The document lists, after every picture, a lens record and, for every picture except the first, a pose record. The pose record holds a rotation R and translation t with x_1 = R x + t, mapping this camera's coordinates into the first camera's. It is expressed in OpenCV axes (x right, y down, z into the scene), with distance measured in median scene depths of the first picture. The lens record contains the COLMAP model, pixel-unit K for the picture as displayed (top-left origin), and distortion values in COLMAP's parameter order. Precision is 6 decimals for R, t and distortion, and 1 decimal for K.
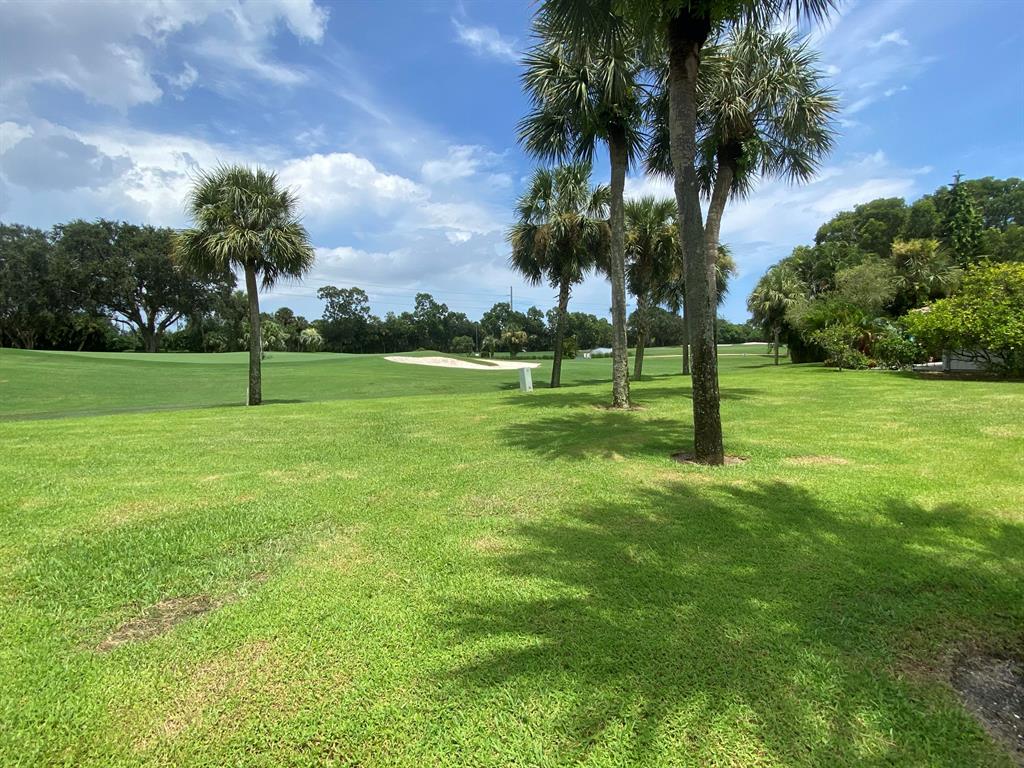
lens RADIAL K [[482.1, 0, 512.0], [0, 482.1, 384.0], [0, 0, 1]] dist [0.056028, -0.029874]
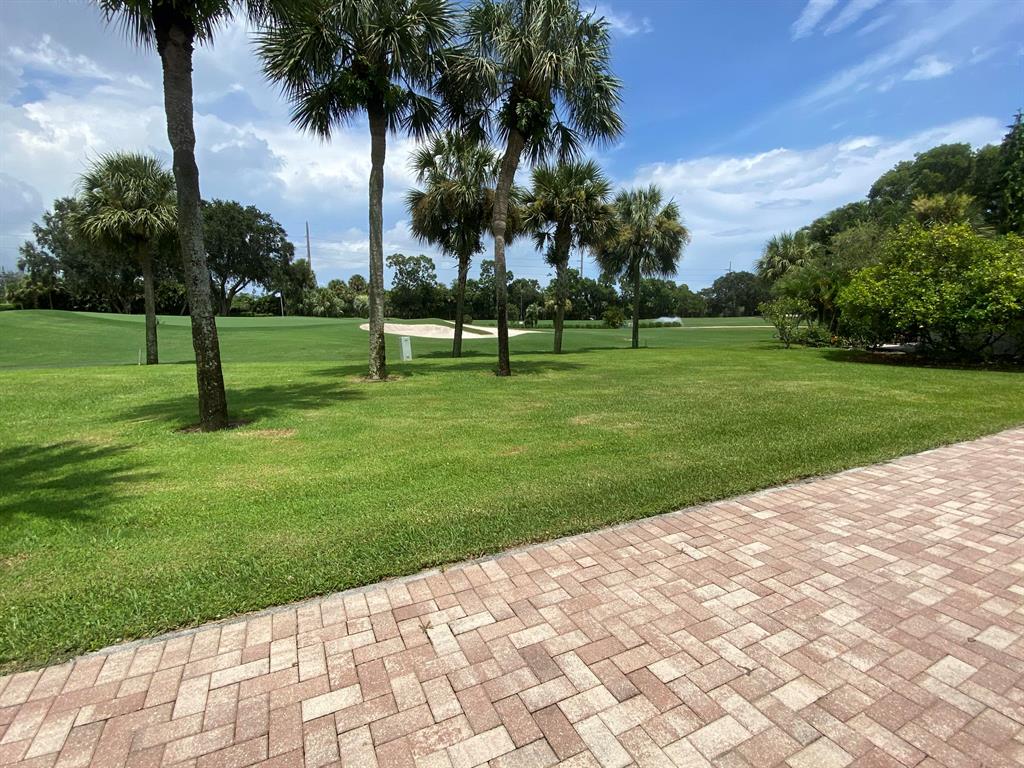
lens RADIAL K [[482.1, 0, 512.0], [0, 482.1, 384.0], [0, 0, 1]] dist [0.056028, -0.029874]
pose [[0.984762, 0.037568, -0.169804, 0.114010], [-0.026118, 0.997263, 0.069169, -0.002949], [0.171938, -0.063680, 0.983047, 0.005435]]
